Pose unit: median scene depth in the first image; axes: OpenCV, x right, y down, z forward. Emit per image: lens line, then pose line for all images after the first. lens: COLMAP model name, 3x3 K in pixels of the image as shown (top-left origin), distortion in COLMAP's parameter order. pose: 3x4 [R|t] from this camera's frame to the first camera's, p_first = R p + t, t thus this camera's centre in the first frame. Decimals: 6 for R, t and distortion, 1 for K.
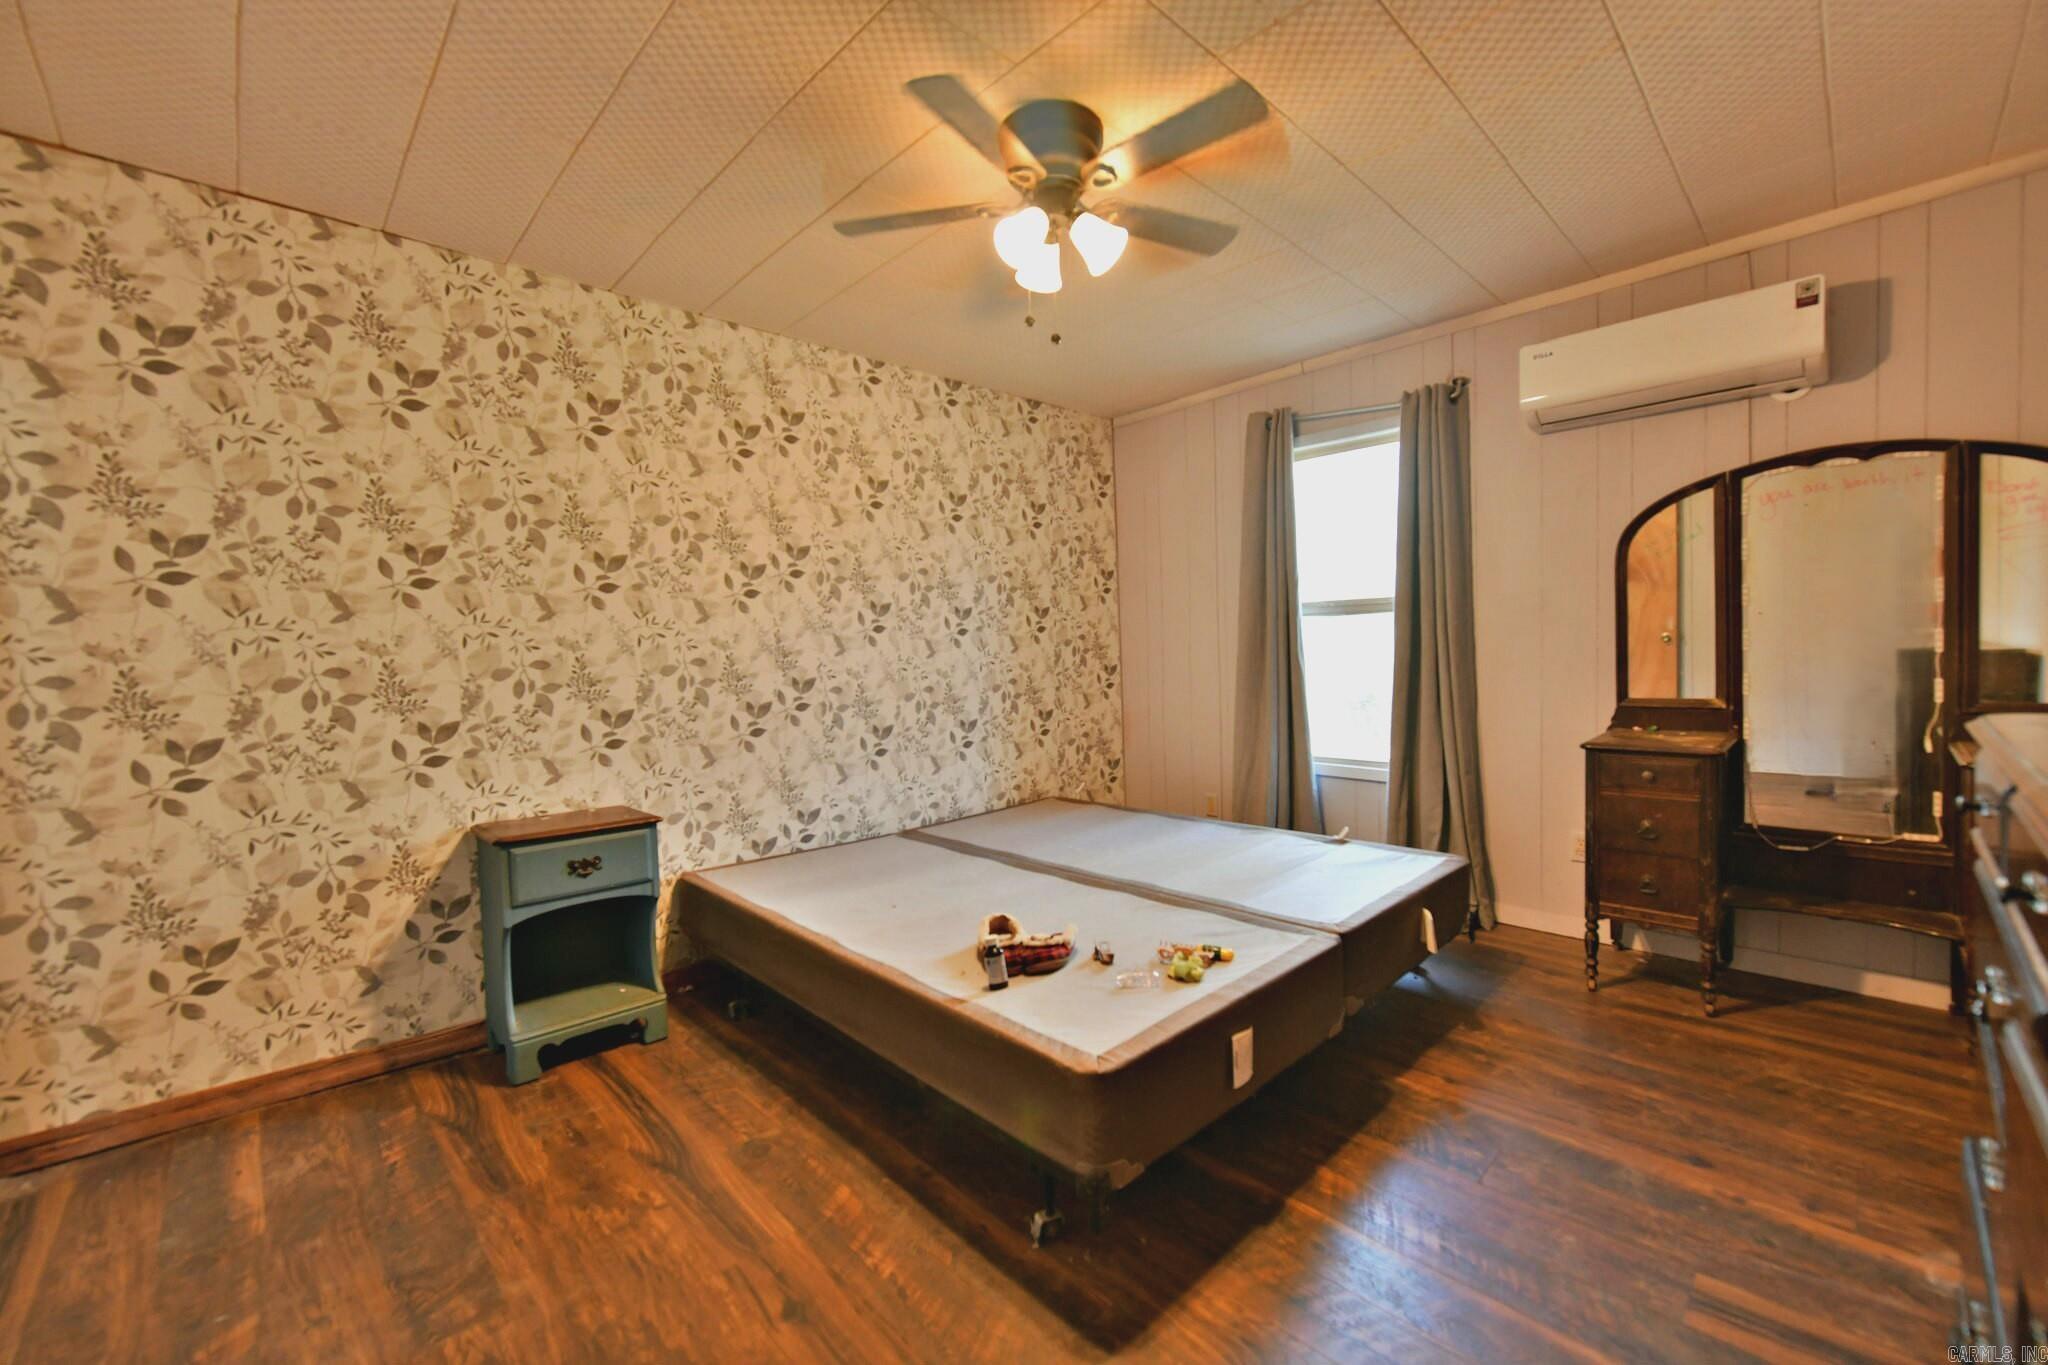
lens RADIAL K [[827.5, 0, 1026.2], [0, 827.5, 683.8], [0, 0, 1]] dist [-0.006587, -0.000305]
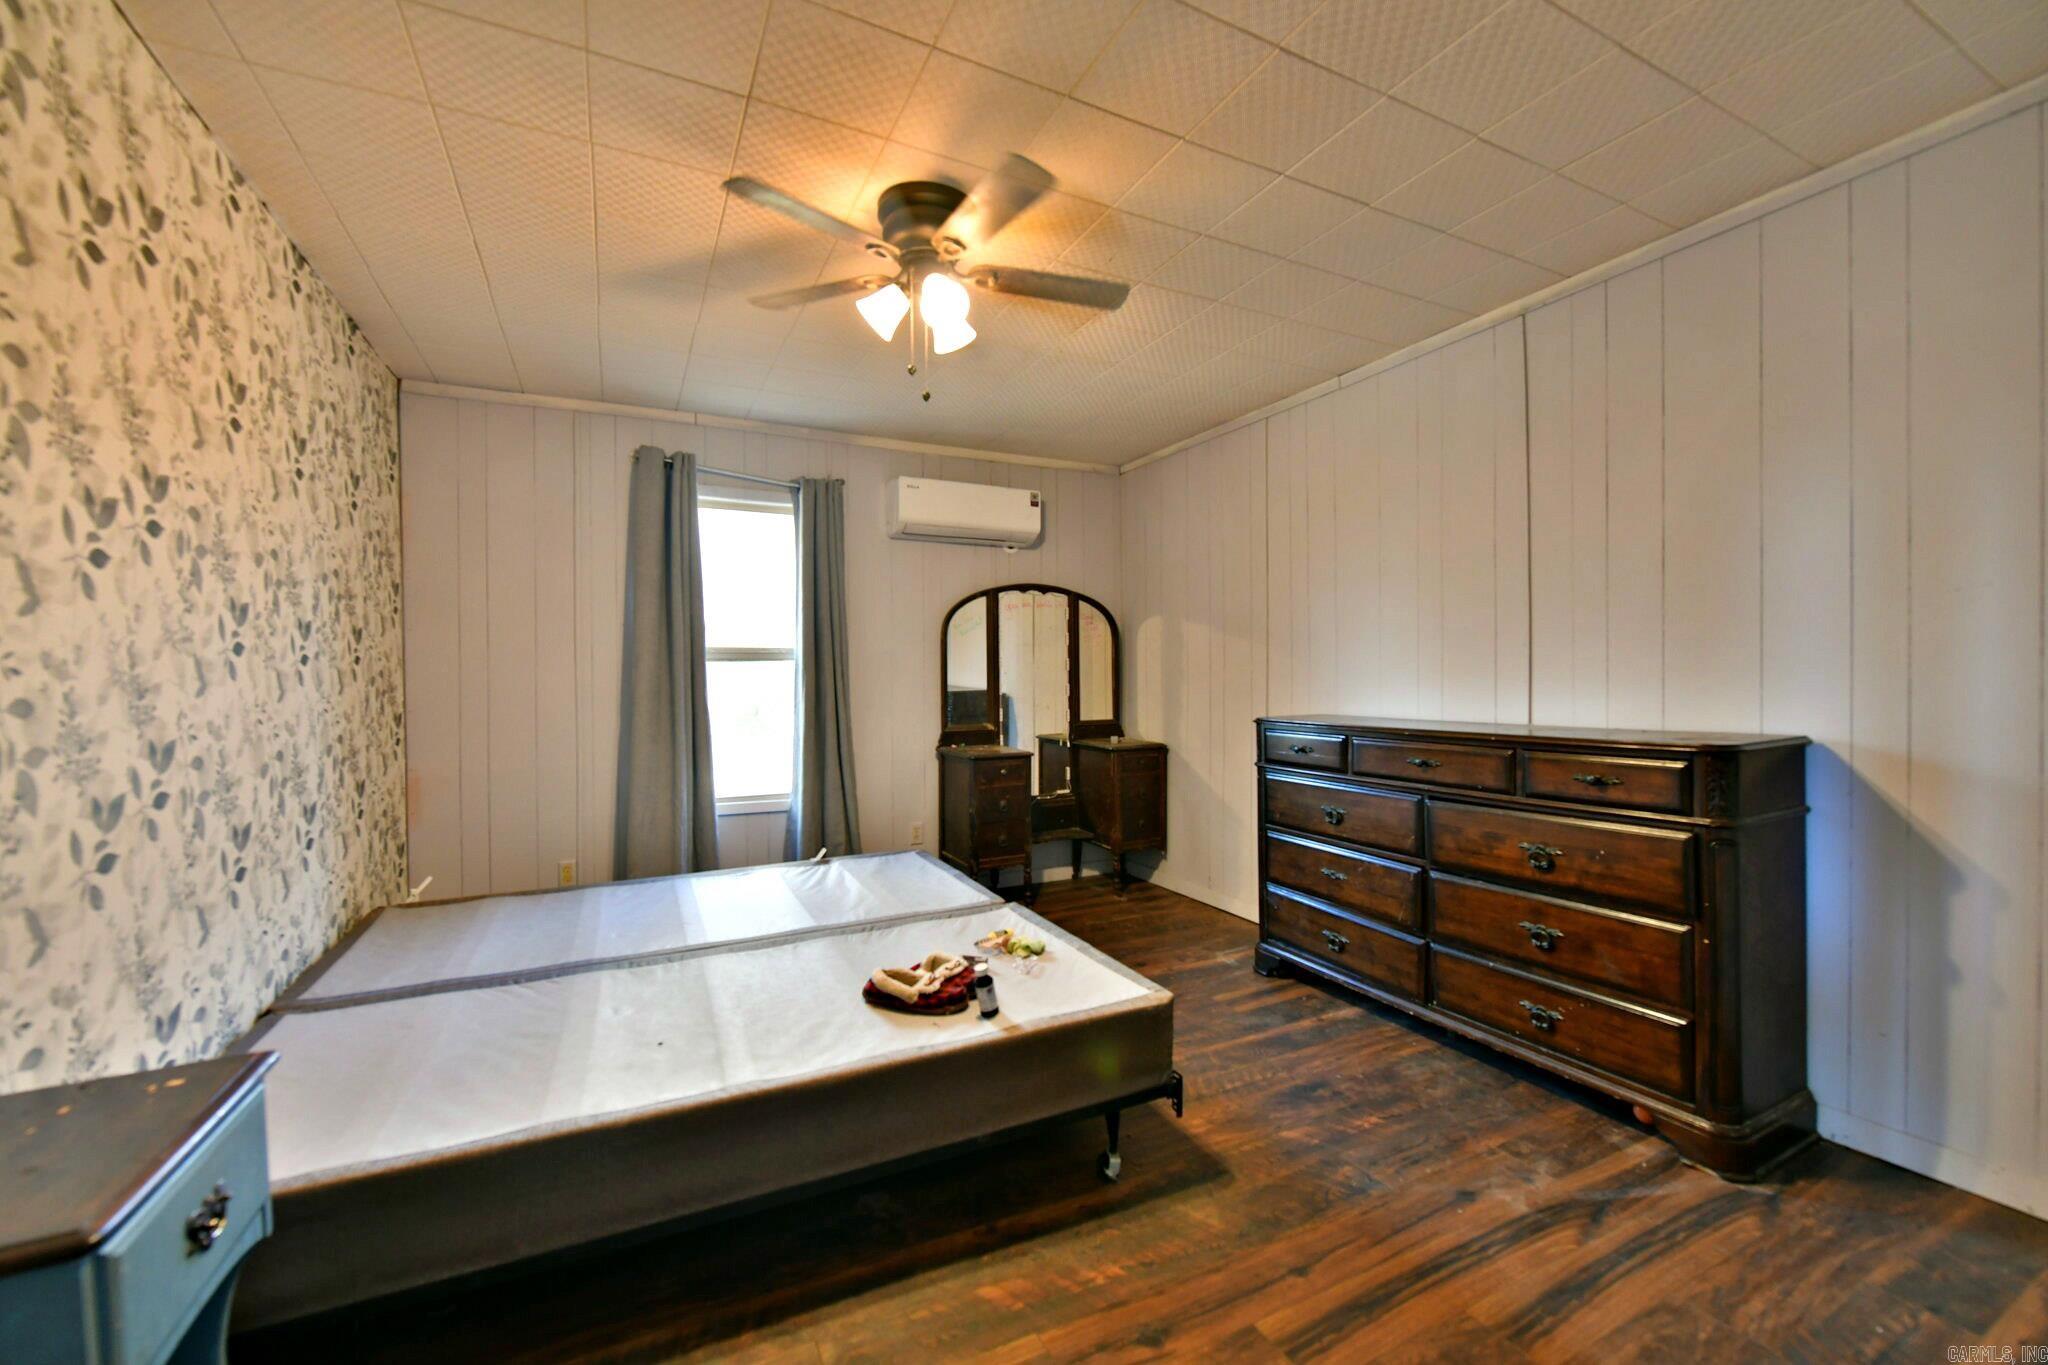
lens RADIAL K [[827.5, 0, 1026.2], [0, 827.5, 683.8], [0, 0, 1]] dist [-0.006587, -0.000305]
pose [[0.289503, 0.019822, 0.956972, -0.685205], [0.038667, 0.998727, -0.032384, -0.006274], [-0.956396, 0.046379, 0.288368, 0.428765]]
